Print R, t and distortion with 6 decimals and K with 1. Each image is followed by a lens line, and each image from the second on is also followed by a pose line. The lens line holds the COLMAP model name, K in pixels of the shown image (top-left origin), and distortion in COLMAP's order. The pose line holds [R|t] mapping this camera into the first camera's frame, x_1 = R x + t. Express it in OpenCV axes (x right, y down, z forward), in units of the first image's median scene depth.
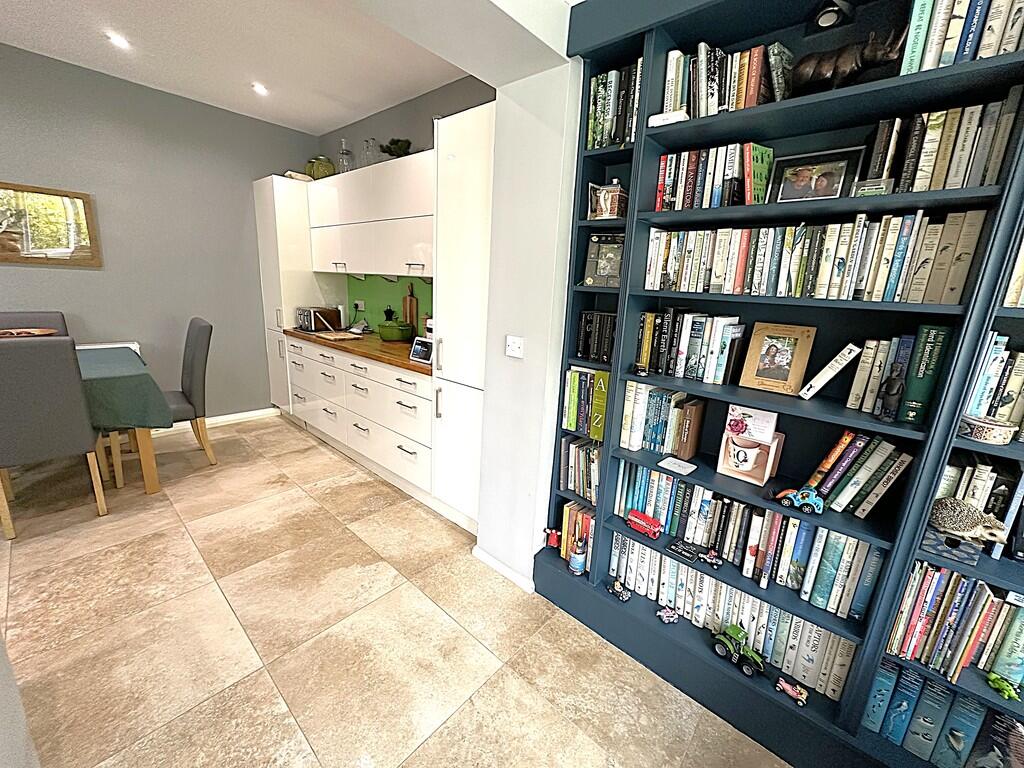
lens RADIAL K [[409.6, 0, 512.0], [0, 409.6, 384.0], [0, 0, 1]] dist [-0.000290, 0.000106]
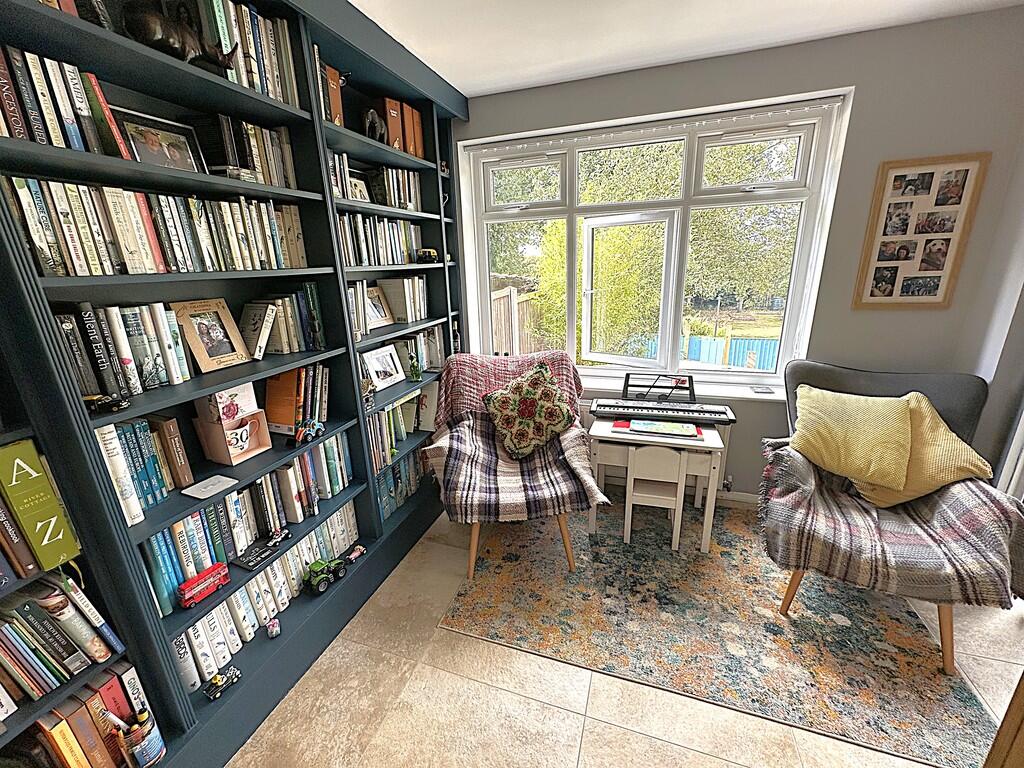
lens RADIAL K [[409.6, 0, 512.0], [0, 409.6, 384.0], [0, 0, 1]] dist [-0.000290, 0.000106]
pose [[-0.388161, -0.303918, 0.870037, -0.517692], [0.230567, 0.882012, 0.410967, -0.193166], [-0.892284, 0.360123, -0.272289, 0.653429]]
